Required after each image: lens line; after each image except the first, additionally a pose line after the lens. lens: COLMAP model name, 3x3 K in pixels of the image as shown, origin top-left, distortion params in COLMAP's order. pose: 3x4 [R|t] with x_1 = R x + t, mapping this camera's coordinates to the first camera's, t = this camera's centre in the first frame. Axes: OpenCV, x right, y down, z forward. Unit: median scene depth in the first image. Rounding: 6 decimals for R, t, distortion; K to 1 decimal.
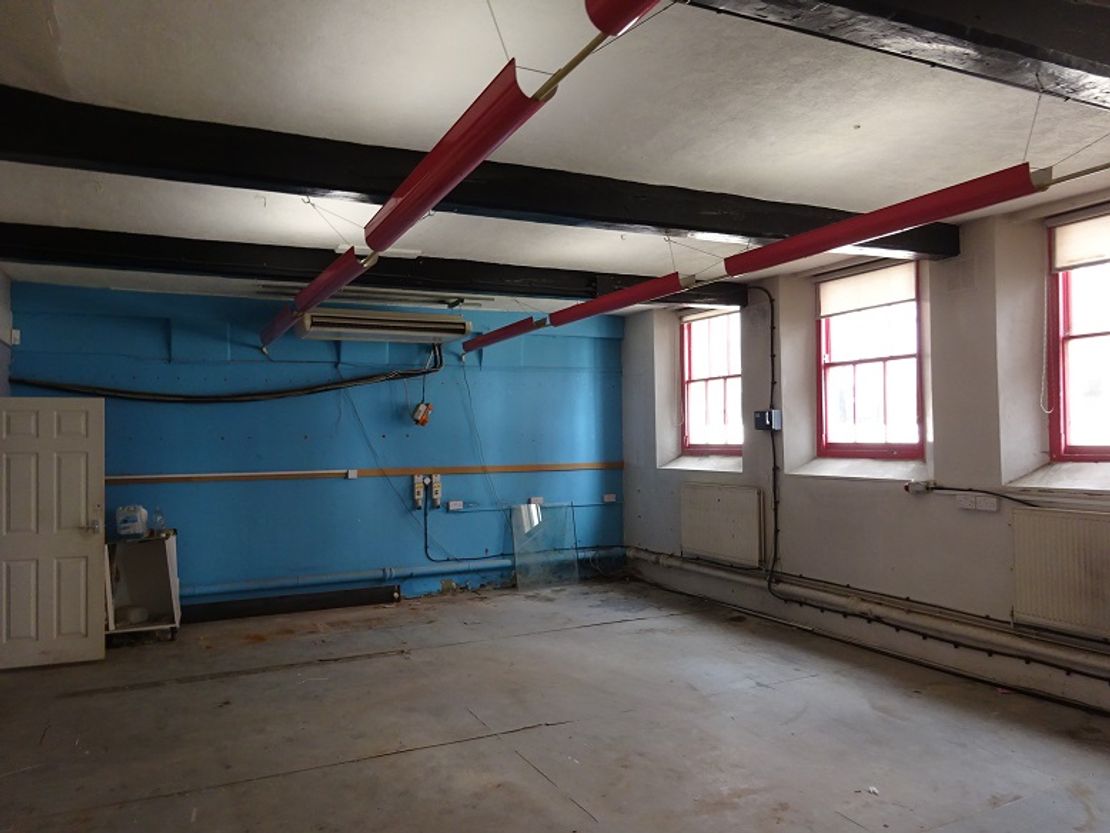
lens RADIAL K [[819.7, 0, 552.9], [0, 819.7, 417.9], [0, 0, 1]] dist [0.003810, -0.002703]
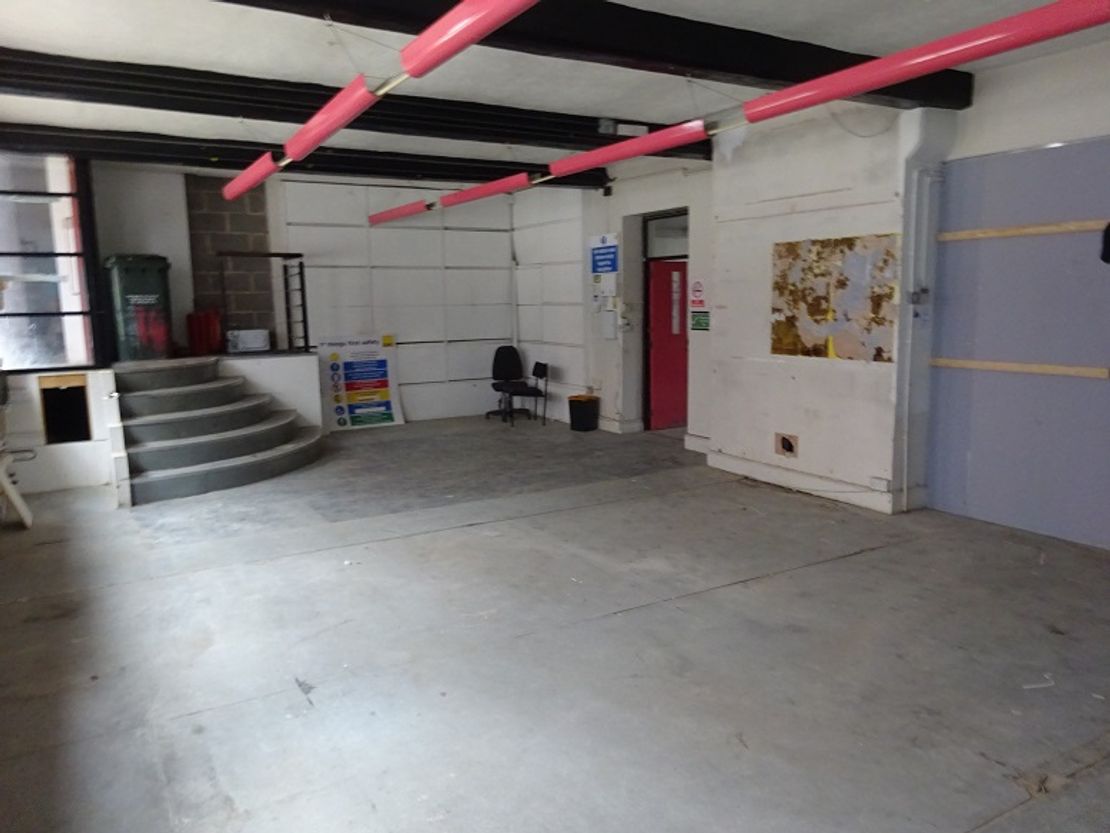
lens RADIAL K [[819.7, 0, 555.1], [0, 819.7, 416.8], [0, 0, 1]] dist [0.003810, -0.002703]
pose [[-0.996140, 0.042140, -0.076999, 0.121765], [0.032547, 0.992014, 0.121853, 0.054808], [0.081519, 0.118876, -0.989557, 1.927578]]
